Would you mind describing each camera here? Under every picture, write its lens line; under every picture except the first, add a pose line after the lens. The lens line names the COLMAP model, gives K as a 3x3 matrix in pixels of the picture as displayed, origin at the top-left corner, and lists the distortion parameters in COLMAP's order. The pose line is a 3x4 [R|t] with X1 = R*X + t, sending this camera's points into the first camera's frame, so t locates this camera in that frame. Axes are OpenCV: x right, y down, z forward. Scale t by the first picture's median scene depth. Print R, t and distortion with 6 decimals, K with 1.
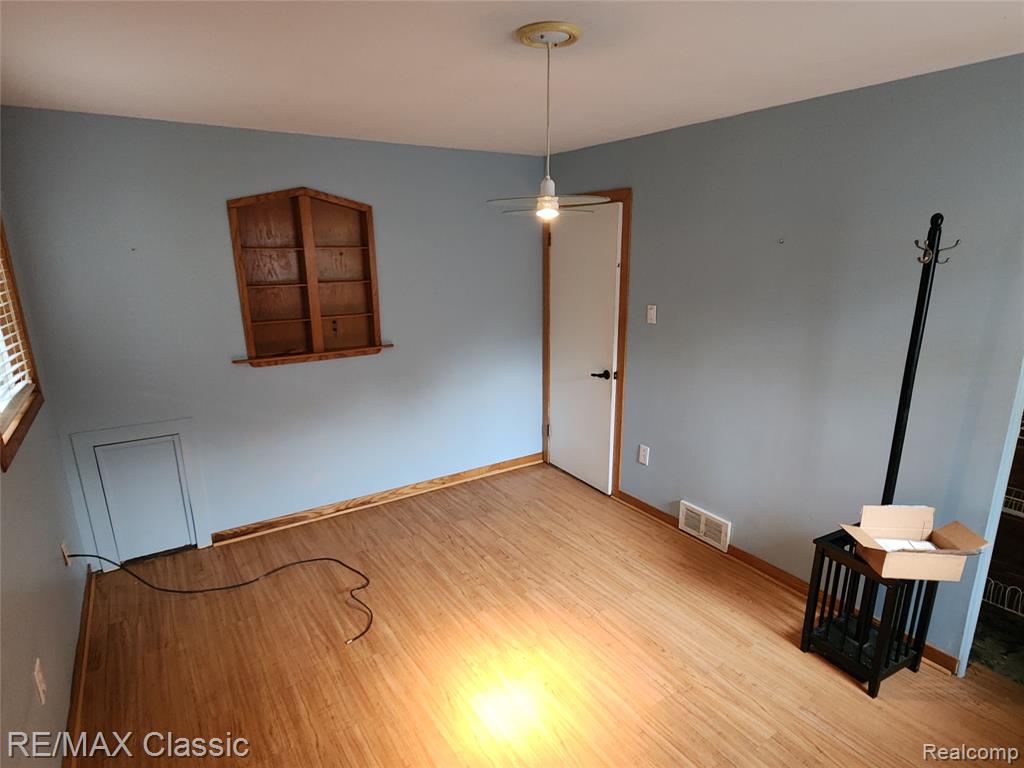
lens RADIAL K [[564.2, 0, 513.2], [0, 564.2, 391.0], [0, 0, 1]] dist [0.008333, -0.004102]
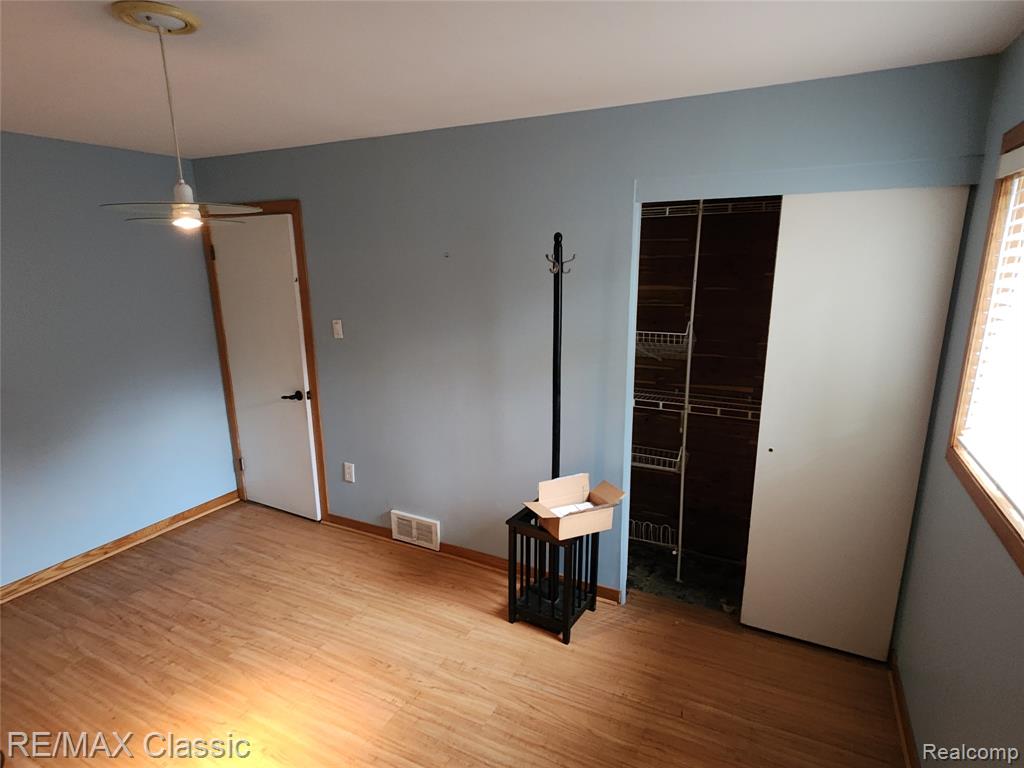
lens RADIAL K [[564.2, 0, 507.2], [0, 564.2, 391.3], [0, 0, 1]] dist [0.008333, -0.004102]
pose [[0.871151, -0.115366, 0.477270, 0.028132], [0.126022, 0.991979, 0.009758, -0.001664], [-0.474568, 0.051646, 0.878702, 0.007370]]
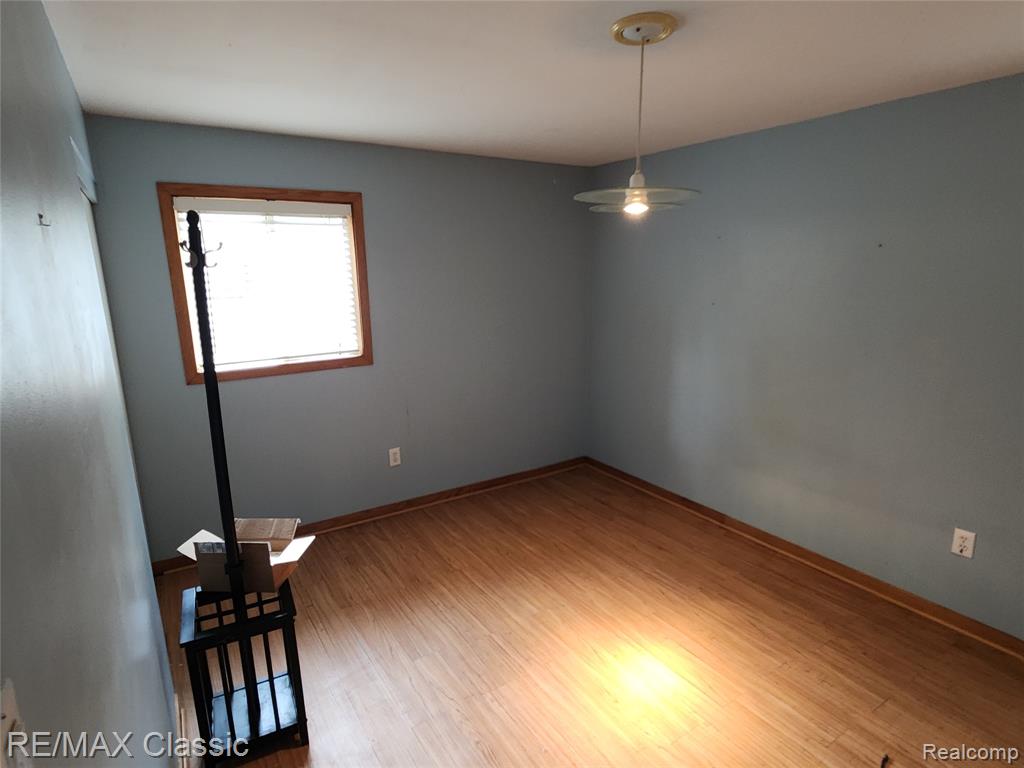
lens RADIAL K [[564.2, 0, 517.2], [0, 564.2, 388.6], [0, 0, 1]] dist [0.008333, -0.004102]
pose [[-0.999825, 0.016648, 0.008561, 0.185312], [0.018721, 0.888118, 0.459233, -0.347096], [0.000043, 0.459313, -0.888274, 1.425989]]
